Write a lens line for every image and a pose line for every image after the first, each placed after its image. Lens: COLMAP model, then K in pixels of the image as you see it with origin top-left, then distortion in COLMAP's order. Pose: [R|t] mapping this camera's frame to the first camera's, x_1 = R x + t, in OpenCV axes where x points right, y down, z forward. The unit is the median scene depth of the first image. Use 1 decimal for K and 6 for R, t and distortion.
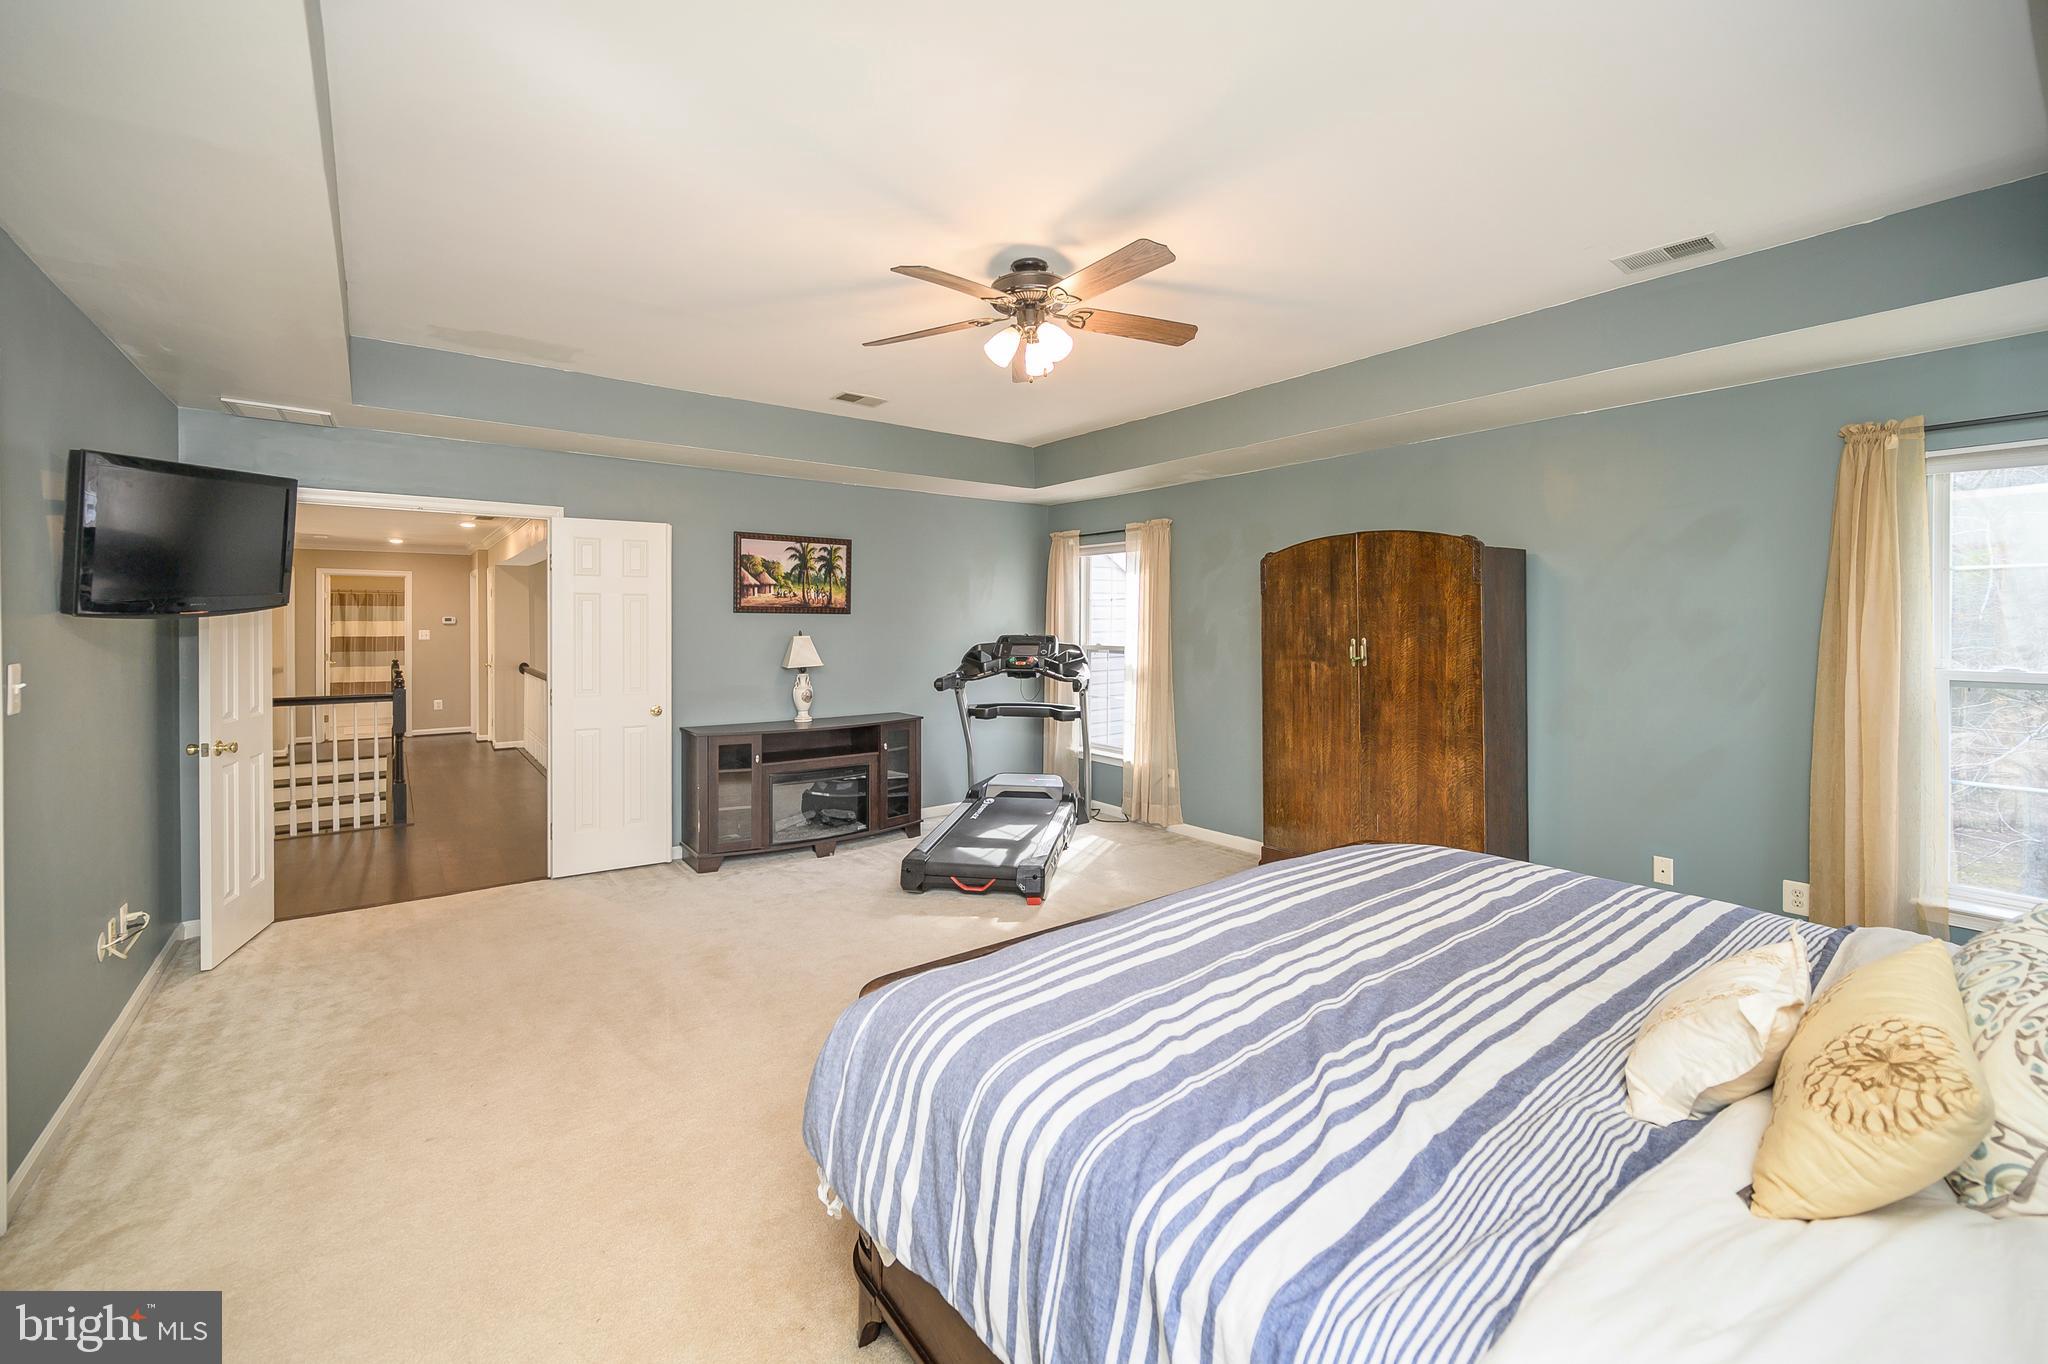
lens RADIAL K [[818.7, 0, 1030.8], [0, 818.7, 633.4], [0, 0, 1]] dist [-0.000261, 0.000027]
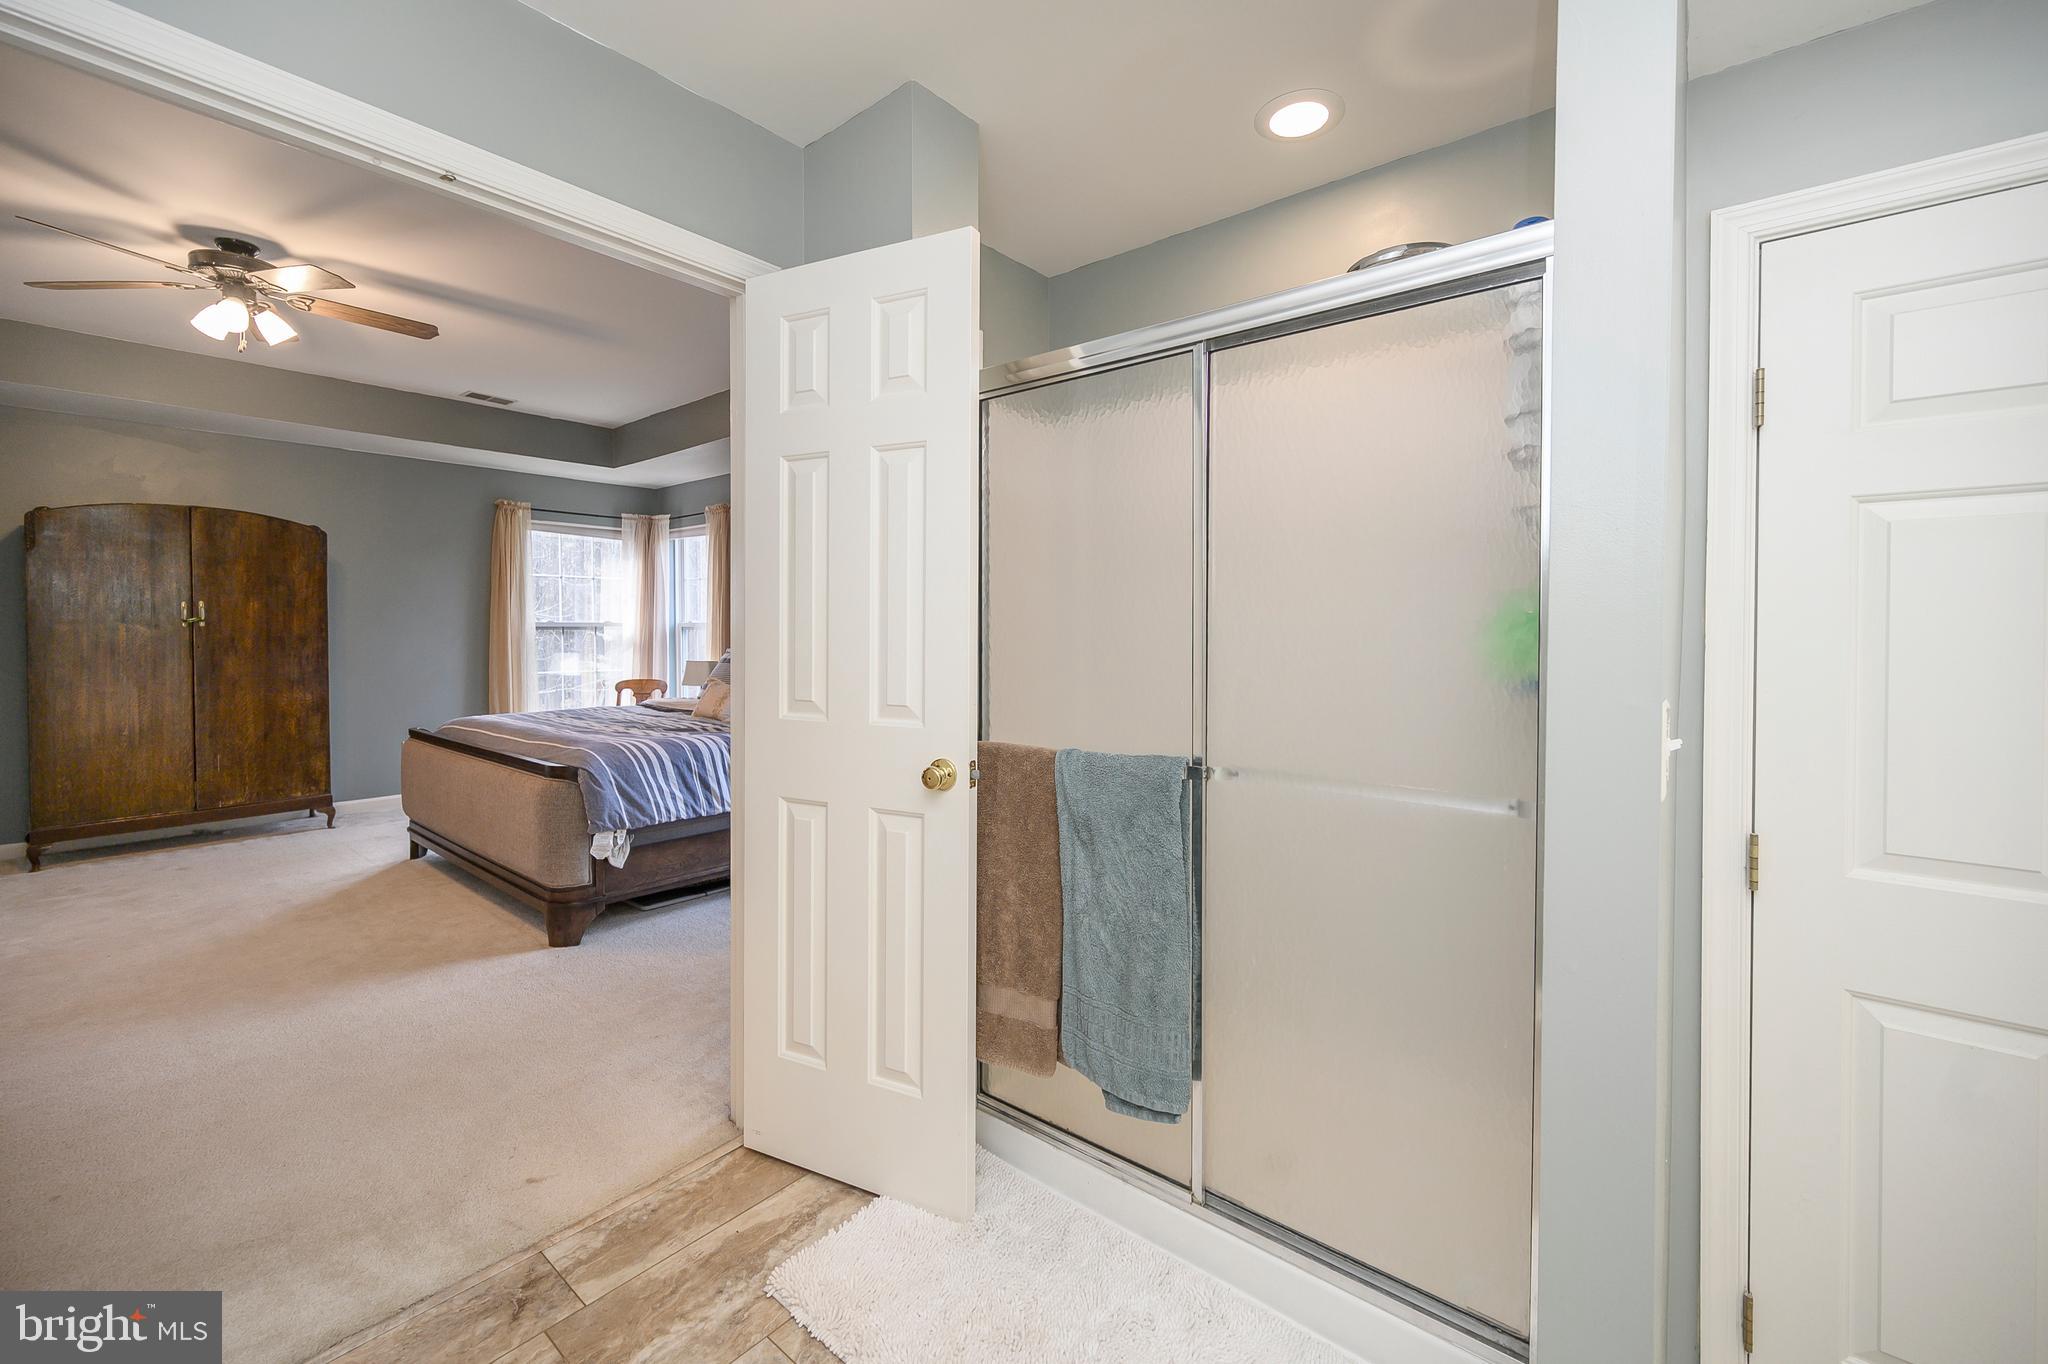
lens RADIAL K [[818.7, 0, 1030.8], [0, 818.7, 633.4], [0, 0, 1]] dist [-0.000261, 0.000027]
pose [[-0.212381, -0.011774, 0.977116, -0.969389], [0.006160, 0.999891, 0.013388, 0.043462], [-0.977168, 0.008862, -0.212285, 0.133553]]
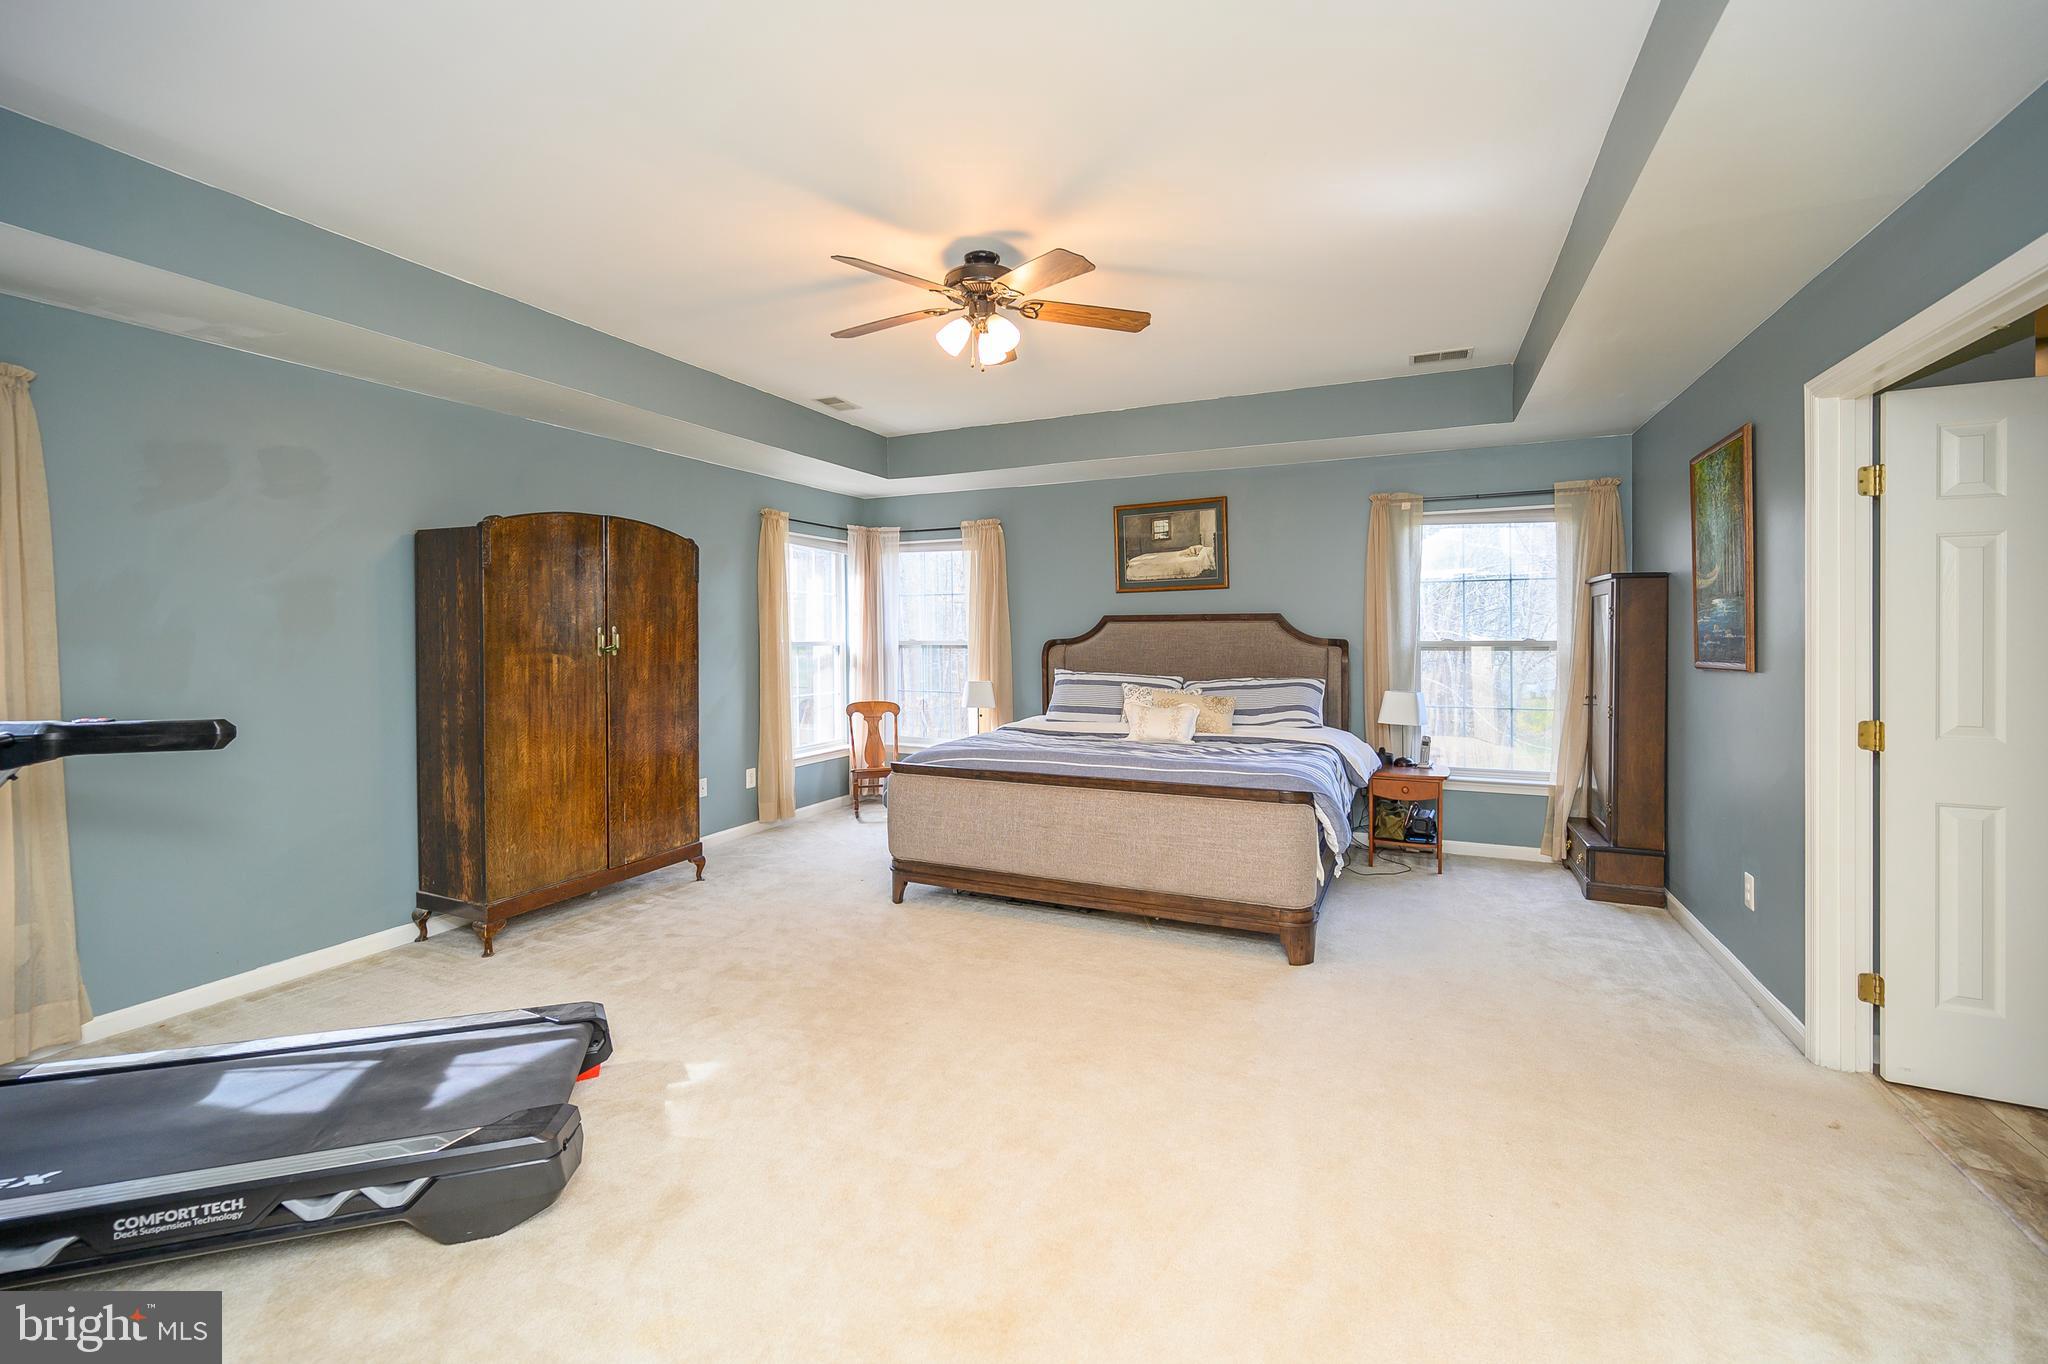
lens RADIAL K [[829.5, 0, 1024.6], [0, 829.5, 636.9], [0, 0, 1]] dist [0.001034, 0.000138]
pose [[-0.450065, -0.007845, 0.892961, -0.714773], [0.009502, 0.999863, 0.013573, 0.009886], [-0.892945, 0.014594, -0.449928, 1.050698]]
